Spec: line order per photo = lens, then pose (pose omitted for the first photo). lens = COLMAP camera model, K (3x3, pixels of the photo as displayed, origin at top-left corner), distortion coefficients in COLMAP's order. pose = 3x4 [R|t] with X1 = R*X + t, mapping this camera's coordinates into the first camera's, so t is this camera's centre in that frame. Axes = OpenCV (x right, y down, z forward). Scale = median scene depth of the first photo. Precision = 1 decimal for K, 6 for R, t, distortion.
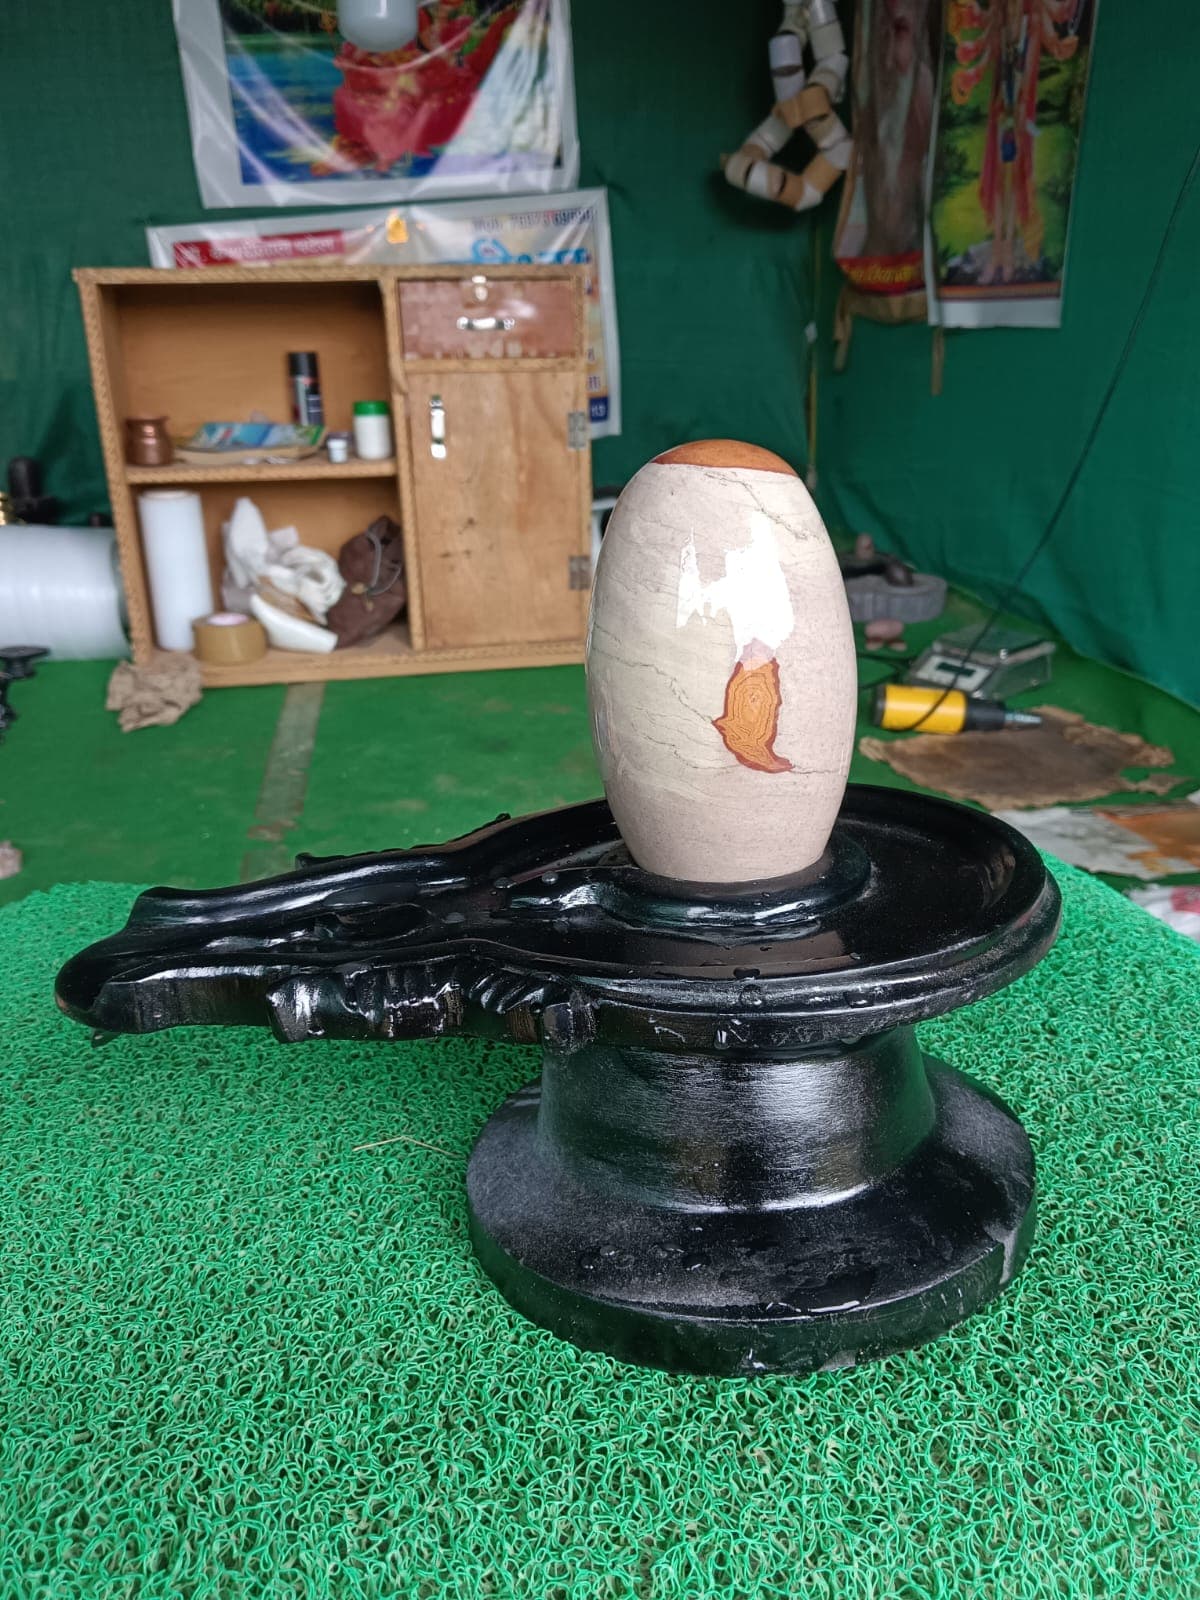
lens RADIAL K [[1270.5, 0, 591.1], [0, 1270.5, 768.2], [0, 0, 1]] dist [0.063594, -0.148408]
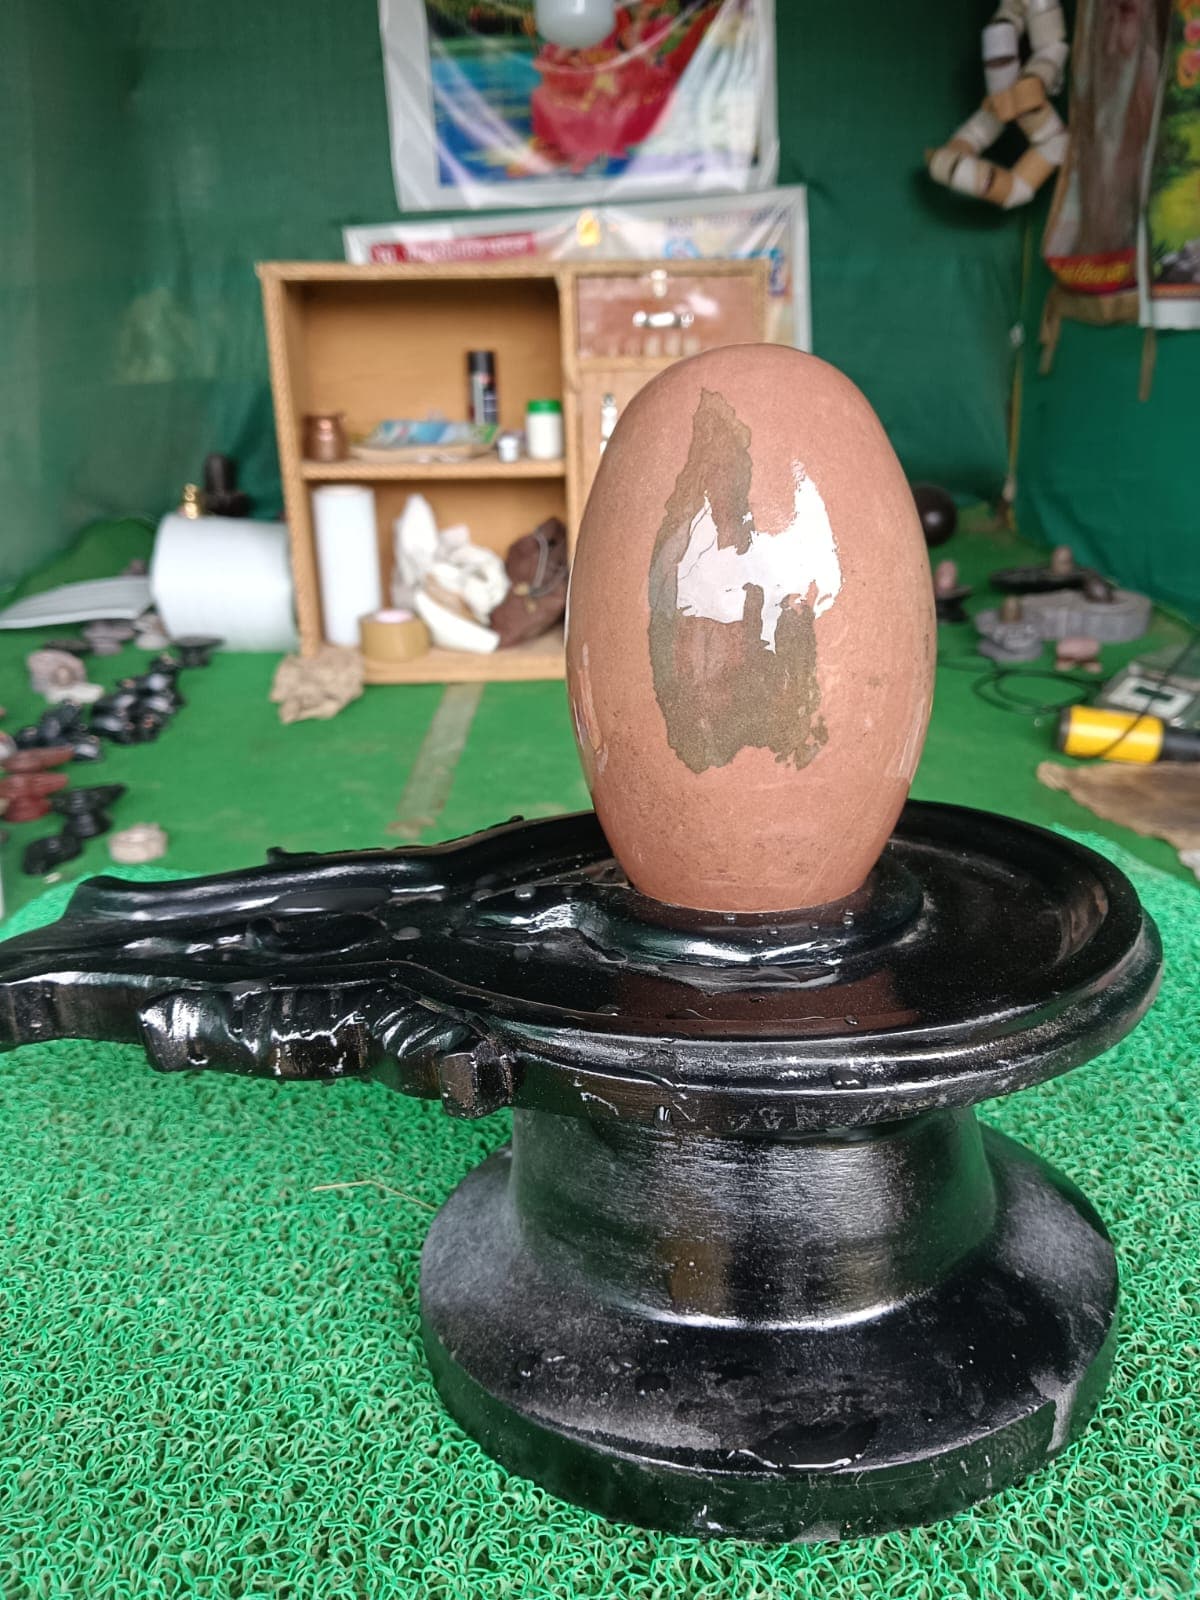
lens RADIAL K [[1282.9, 0, 600.3], [0, 1282.9, 775.9], [0, 0, 1]] dist [0.020492, -0.079438]
pose [[0.989309, 0.049689, -0.137109, 0.123403], [-0.050309, 0.998733, -0.001061, 0.008223], [0.136883, 0.007947, 0.990555, 0.173727]]
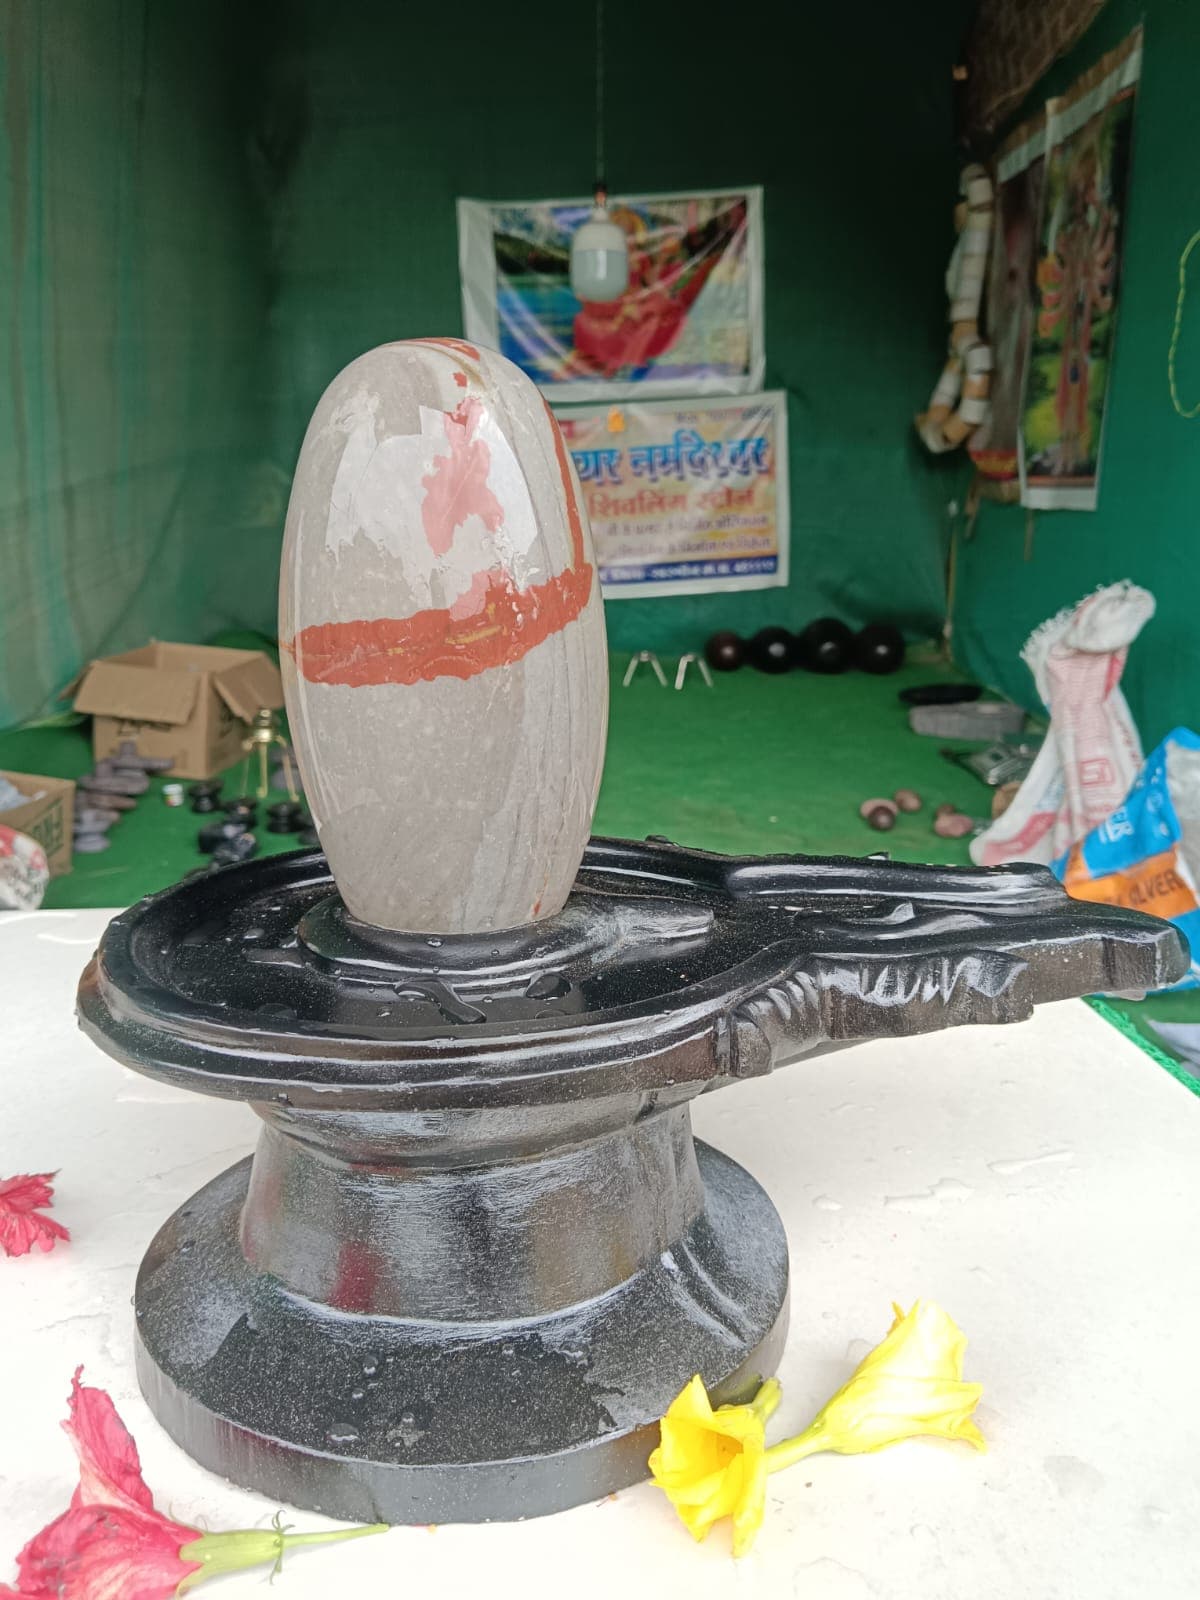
lens RADIAL K [[1226.4, 0, 596.1], [0, 1226.4, 807.1], [0, 0, 1]] dist [0.008169, -0.120205]
pose [[0.981353, 0.068701, -0.179517, 0.643625], [-0.083448, 0.993616, -0.075924, 0.467606], [0.173155, 0.089488, 0.980821, -1.423214]]
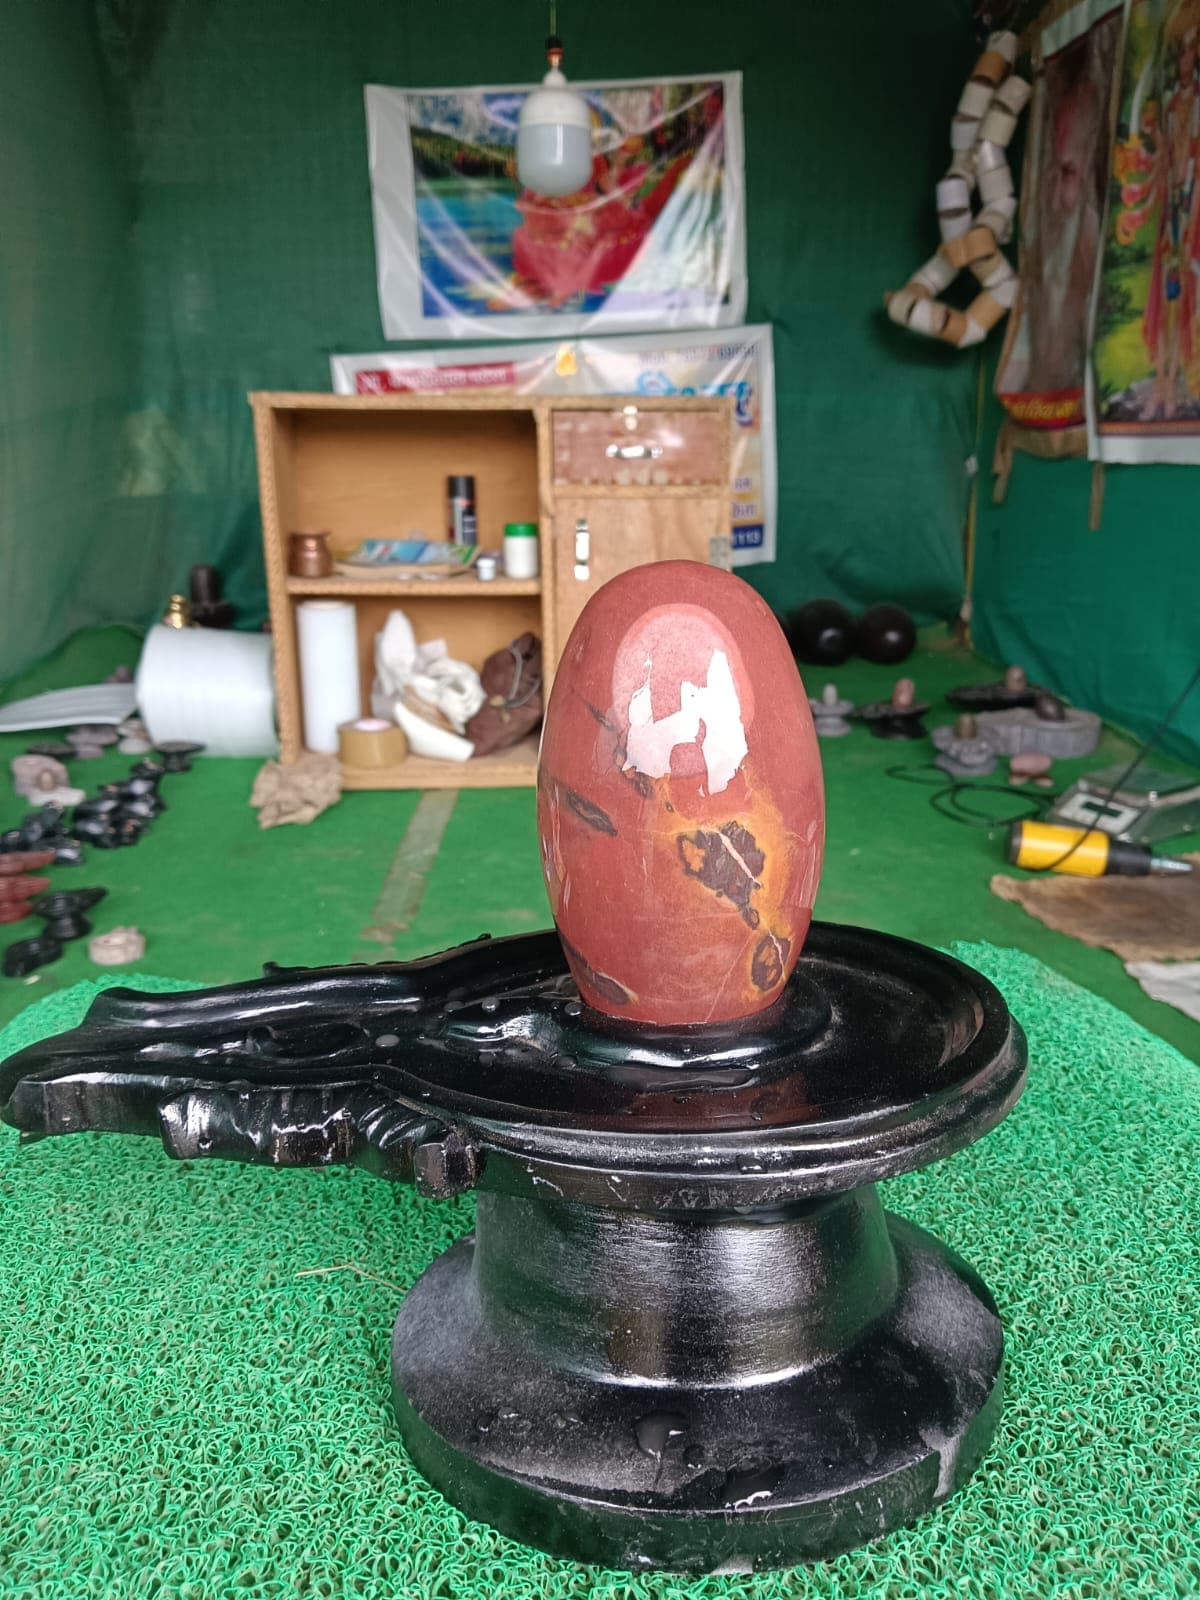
lens RADIAL K [[1272.6, 0, 597.6], [0, 1272.6, 778.7], [0, 0, 1]] dist [0.029929, -0.088614]
pose [[0.991275, 0.049341, -0.122229, 0.152491], [-0.059400, 0.995018, -0.080070, -0.011595], [0.117670, 0.086632, 0.989267, 0.042065]]
